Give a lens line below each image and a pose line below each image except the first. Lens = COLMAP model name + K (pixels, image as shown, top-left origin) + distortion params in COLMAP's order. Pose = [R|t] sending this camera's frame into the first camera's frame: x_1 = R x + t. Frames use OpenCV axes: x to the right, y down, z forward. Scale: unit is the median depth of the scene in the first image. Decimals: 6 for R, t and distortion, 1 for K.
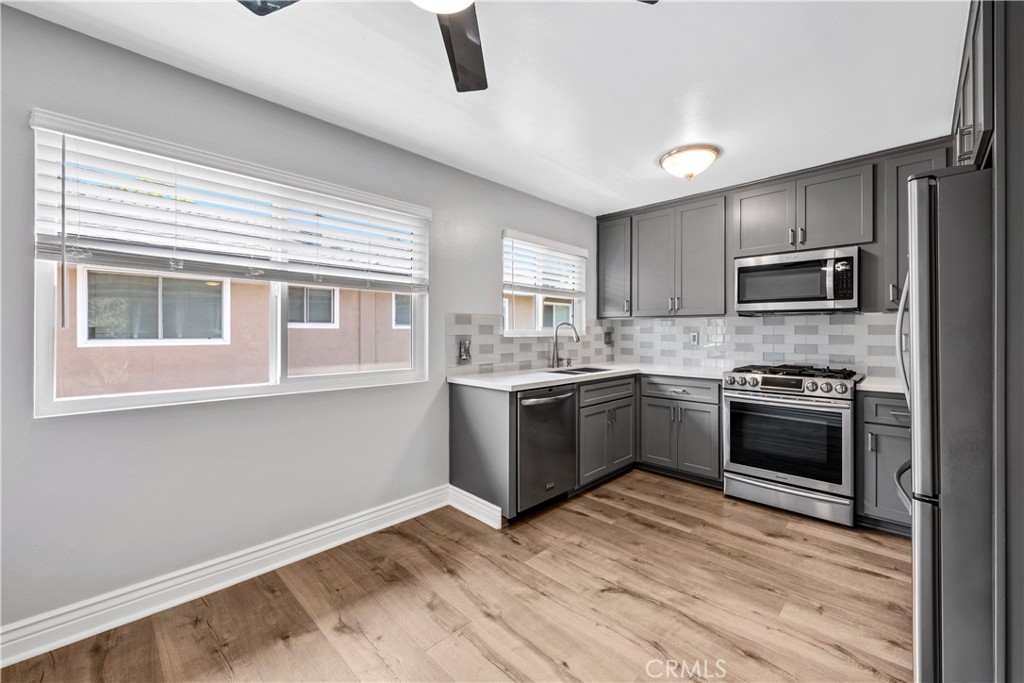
lens RADIAL K [[411.3, 0, 519.1], [0, 411.3, 330.8], [0, 0, 1]] dist [0.000493, -0.001267]
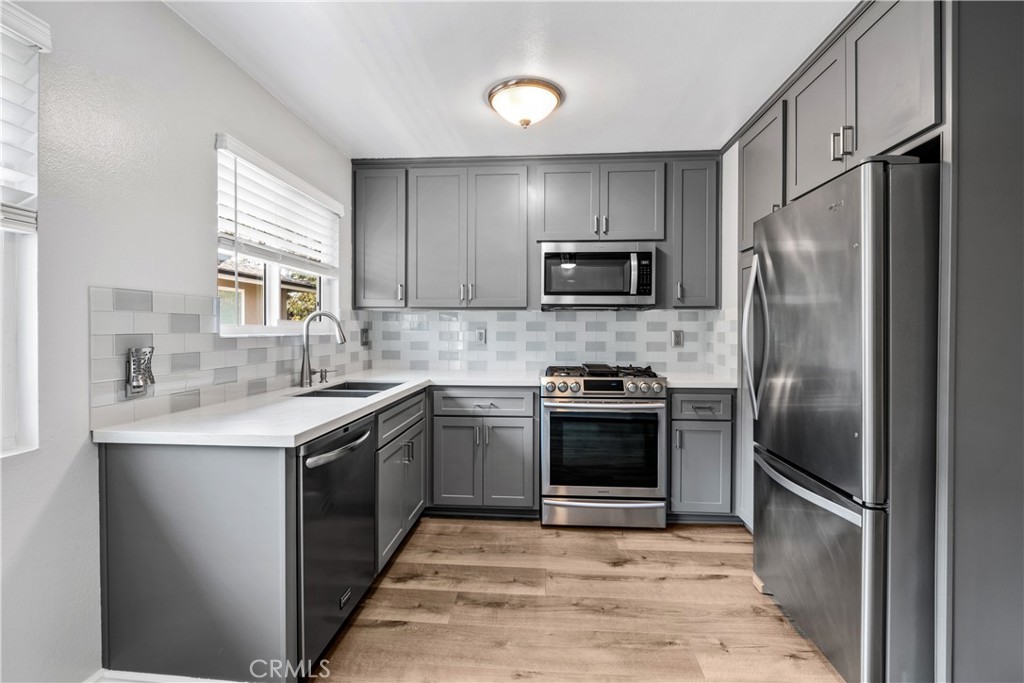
lens RADIAL K [[466.9, 0, 518.3], [0, 466.9, 332.8], [0, 0, 1]] dist [0.000905, -0.002715]
pose [[0.764879, -0.004523, 0.644159, -0.141402], [-0.002935, 0.999941, 0.010505, 0.001676], [-0.644168, -0.009926, 0.764820, 0.318304]]
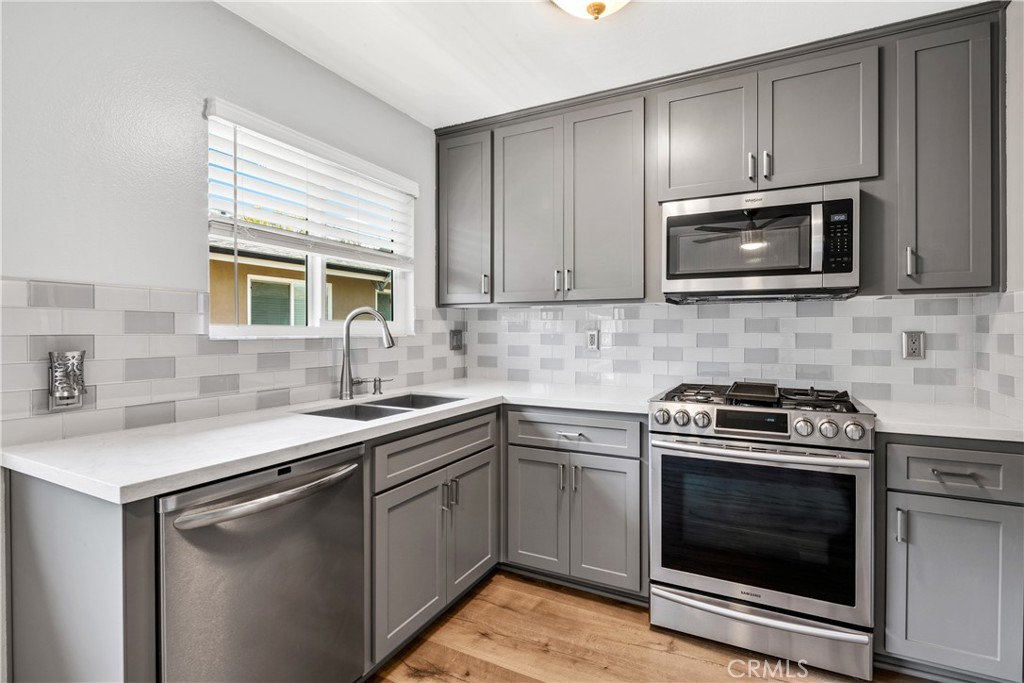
lens RADIAL K [[490.4, 0, 519.0], [0, 490.4, 332.7], [0, 0, 1]] dist [-0.002993, -0.002278]
pose [[0.957468, -0.001746, 0.288534, 0.142608], [0.000132, 0.999984, 0.005616, 0.004882], [-0.288539, -0.005339, 0.957453, 0.428283]]
